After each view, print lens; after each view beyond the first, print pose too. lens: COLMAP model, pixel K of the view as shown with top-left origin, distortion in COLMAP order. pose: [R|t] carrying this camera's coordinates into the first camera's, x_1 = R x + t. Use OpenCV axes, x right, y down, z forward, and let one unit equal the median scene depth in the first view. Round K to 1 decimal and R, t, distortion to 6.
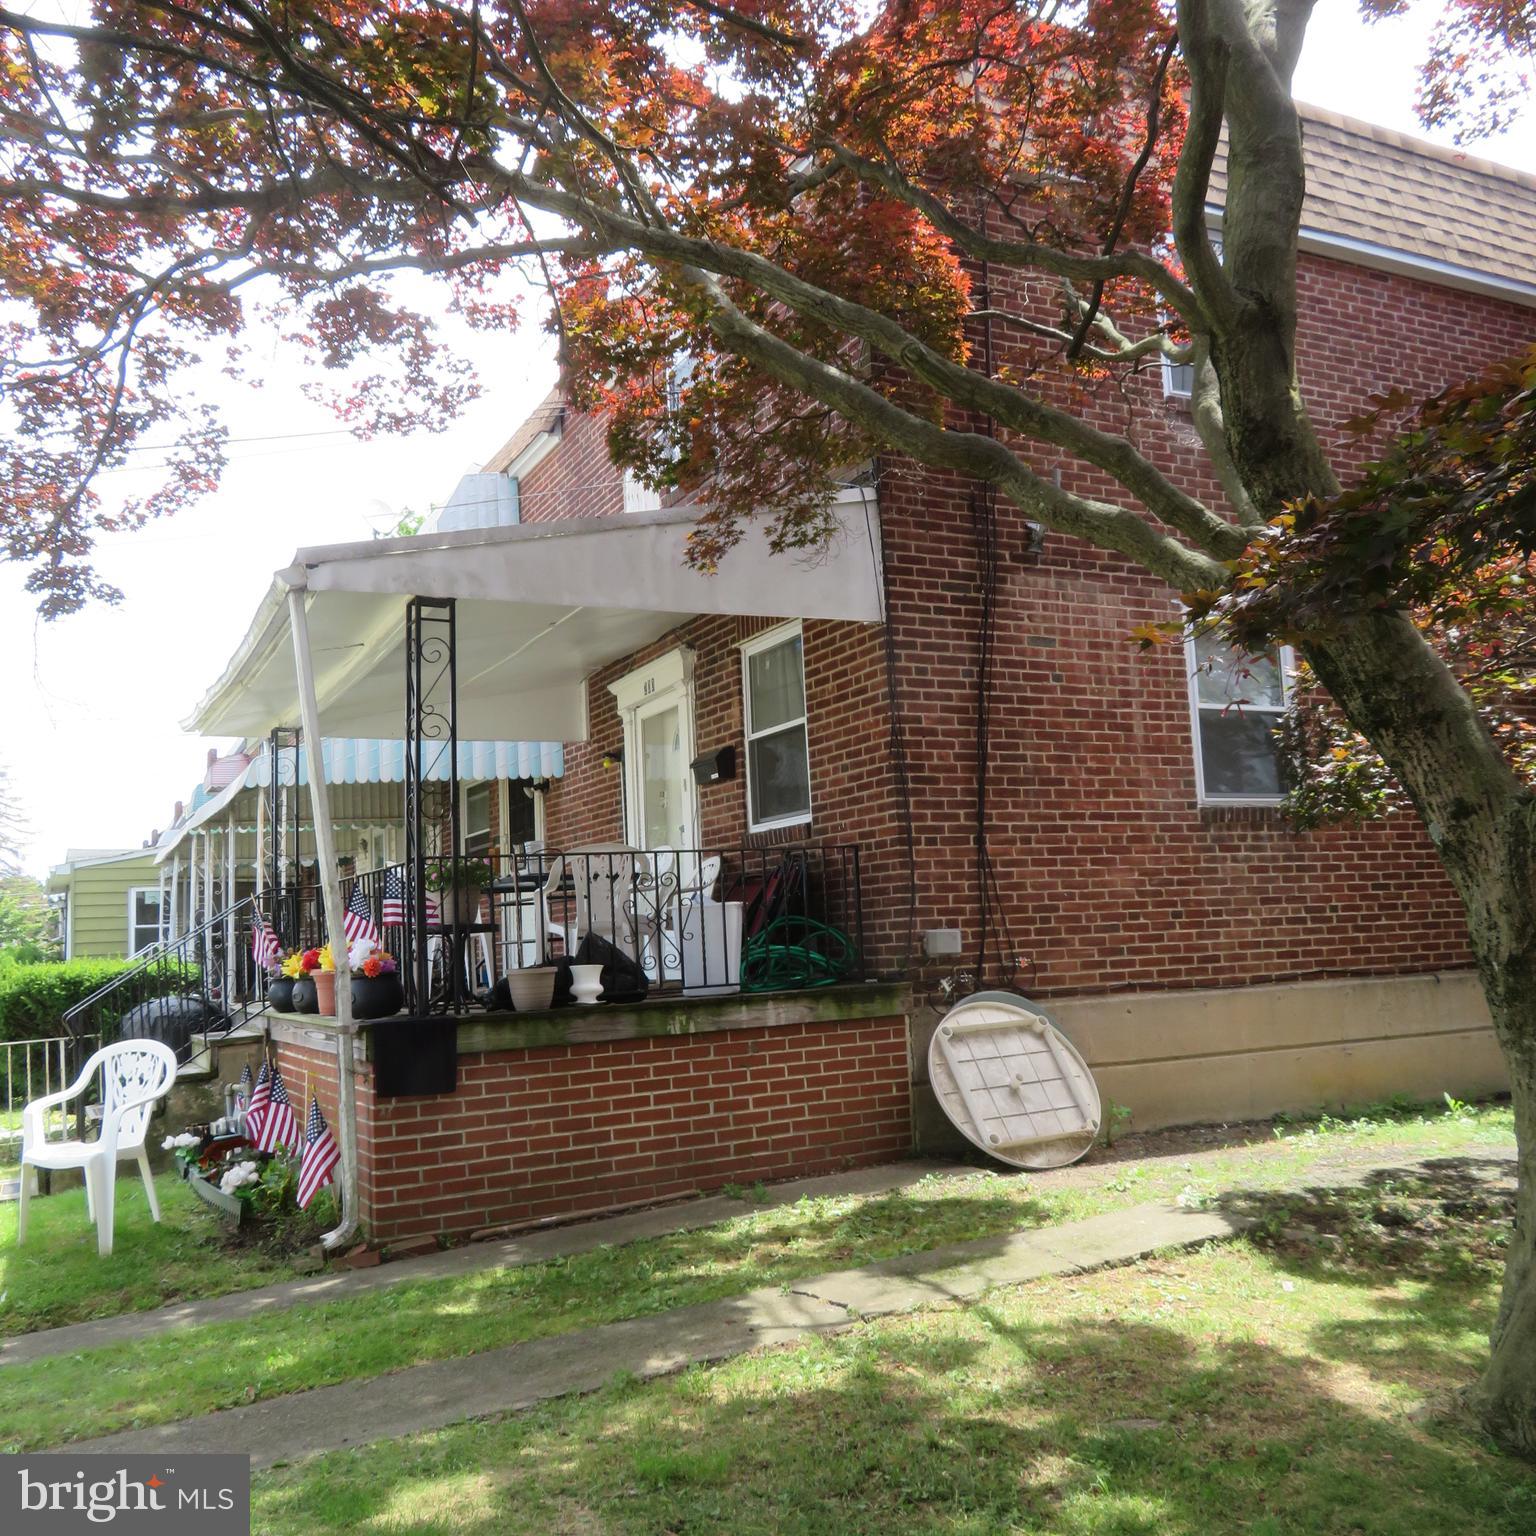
lens RADIAL K [[1471.3, 0, 768.0], [0, 1471.3, 768.0], [0, 0, 1]] dist [-0.007213, -0.001125]
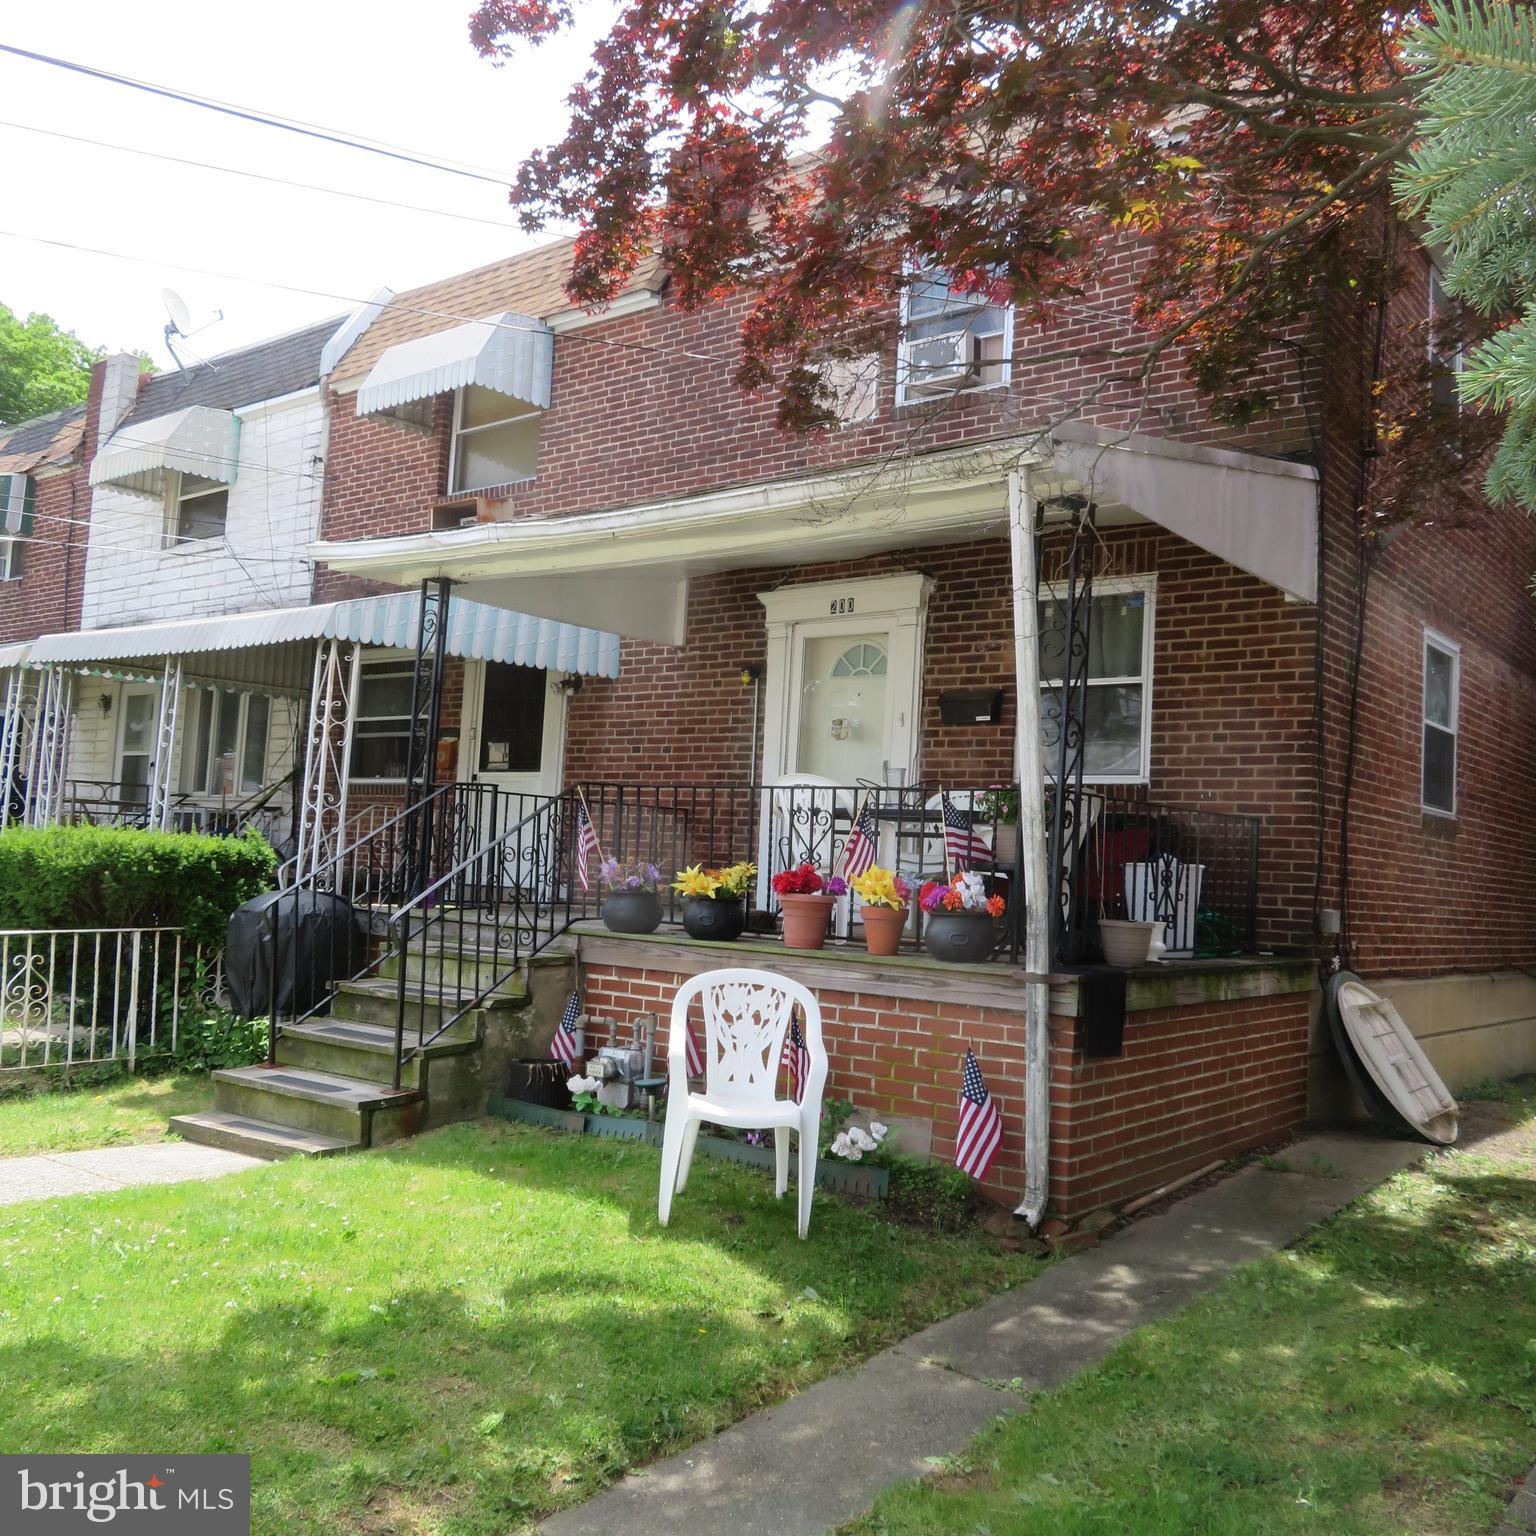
lens RADIAL K [[1452.6, 0, 768.0], [0, 1452.6, 768.0], [0, 0, 1]] dist [-0.021694, 0.012064]
pose [[0.900330, 0.128395, 0.415837, -0.632501], [-0.147036, 0.989046, 0.012967, 0.052870], [-0.409617, -0.072817, 0.909347, 0.229184]]
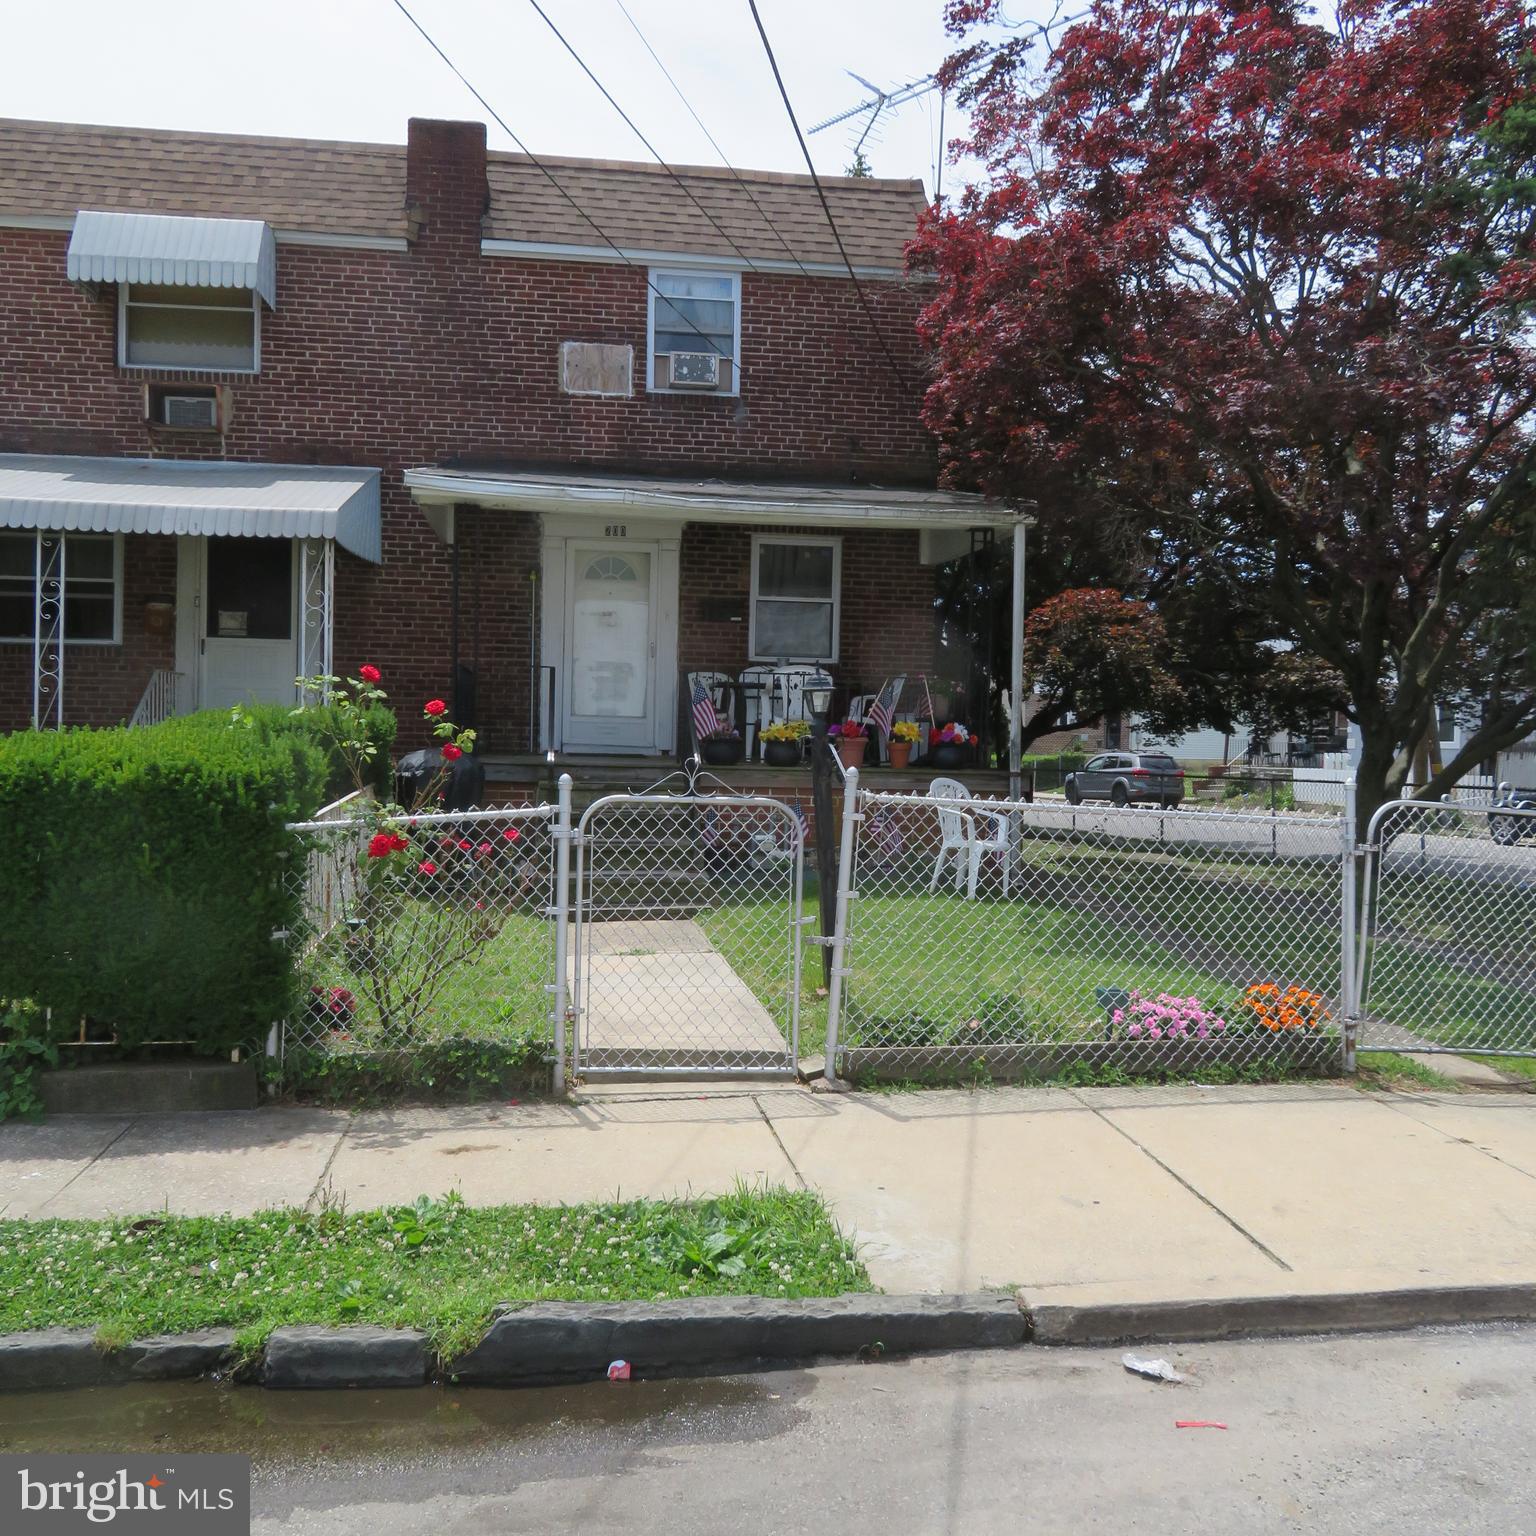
lens RADIAL K [[1508.6, 0, 798.0], [0, 1508.6, 769.9], [0, 0, 1]] dist [-0.034810, 0.029753]
pose [[0.293887, 0.035825, 0.955169, -1.678512], [-0.147557, 0.989019, 0.008306, 0.153967], [-0.944382, -0.143383, 0.295945, 0.543369]]
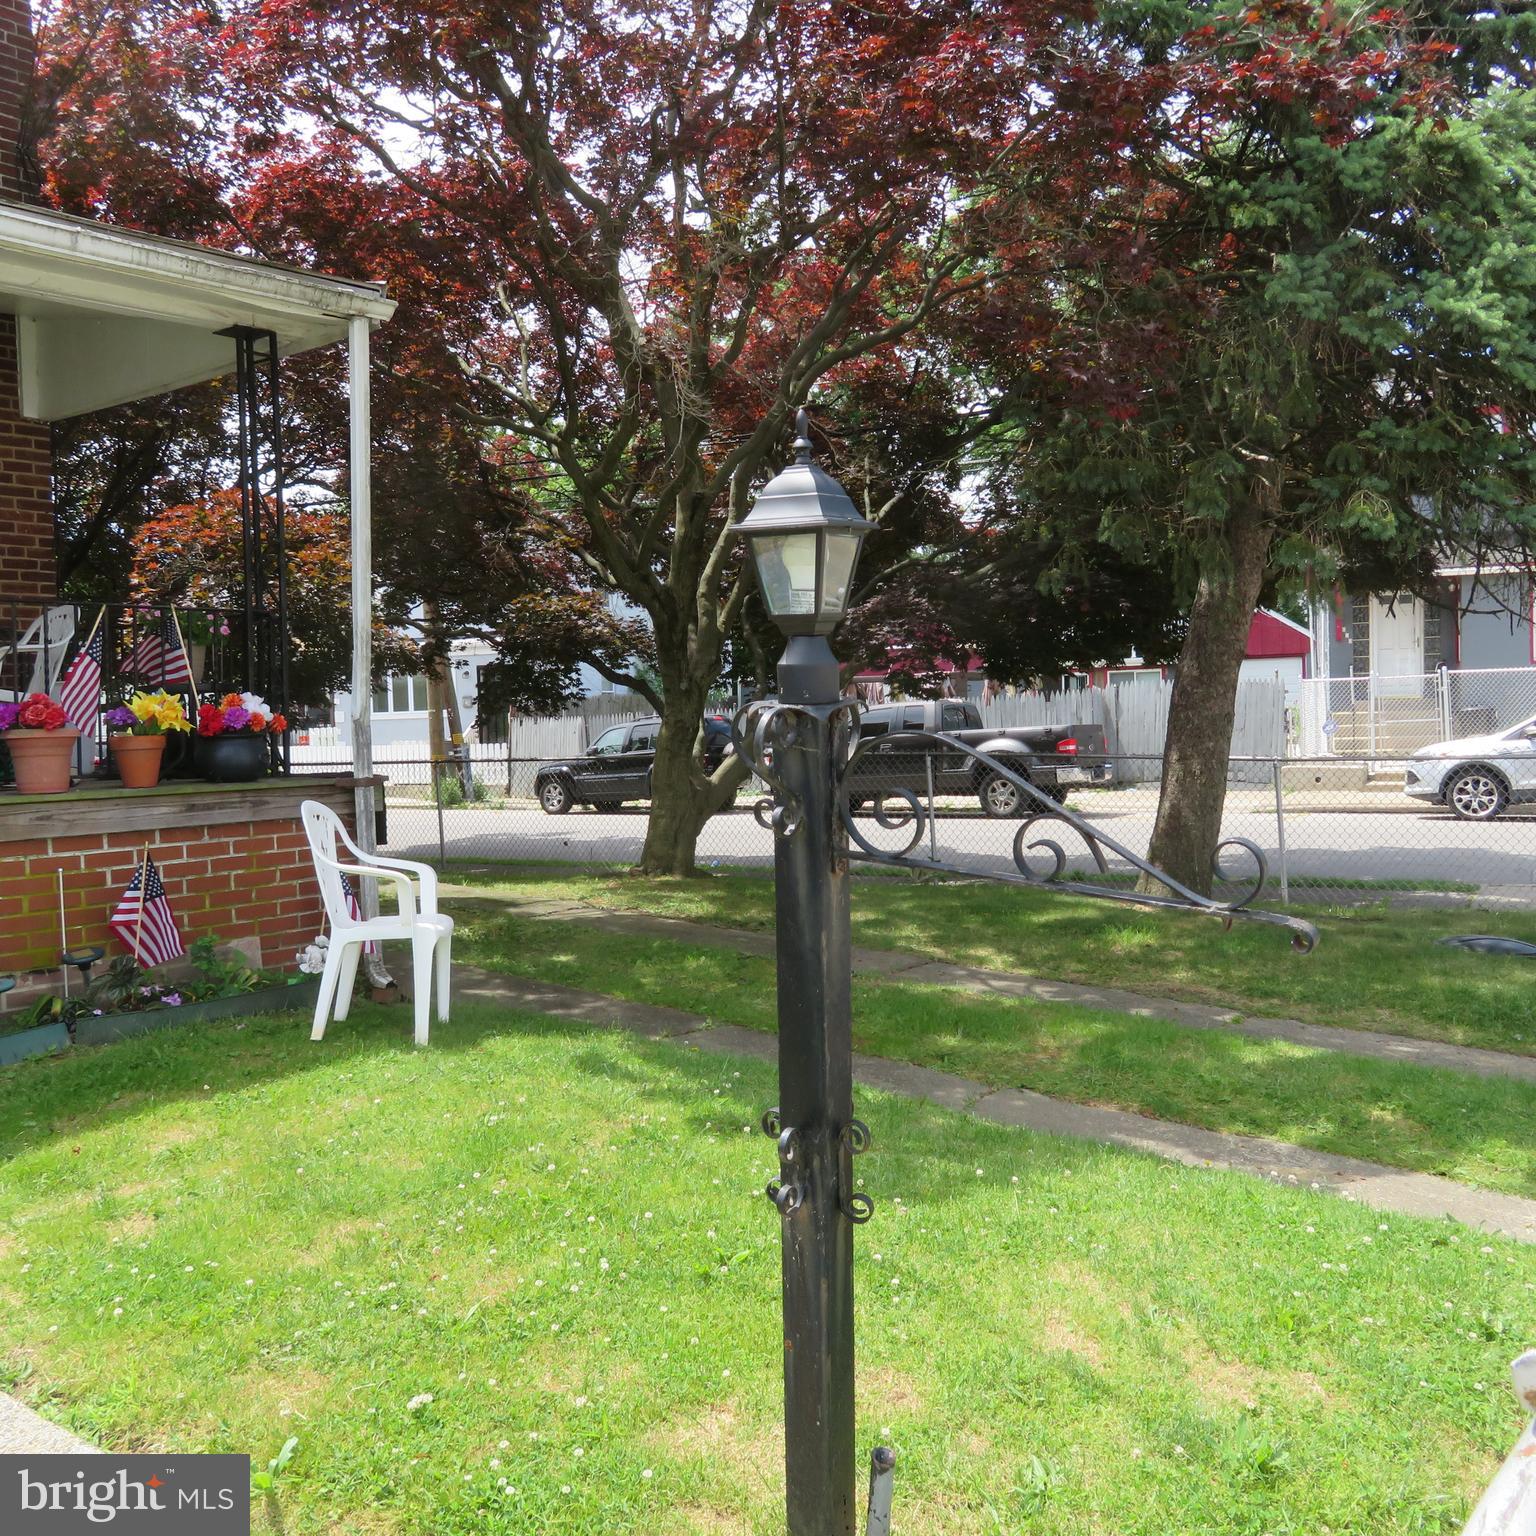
lens RADIAL K [[1471.3, 0, 768.0], [0, 1471.3, 768.0], [0, 0, 1]] dist [-0.007213, -0.001125]
pose [[-0.419142, 0.025828, 0.907553, -1.016801], [-0.062896, 0.996368, -0.057403, 0.162803], [-0.905739, -0.081141, -0.415995, 0.908790]]
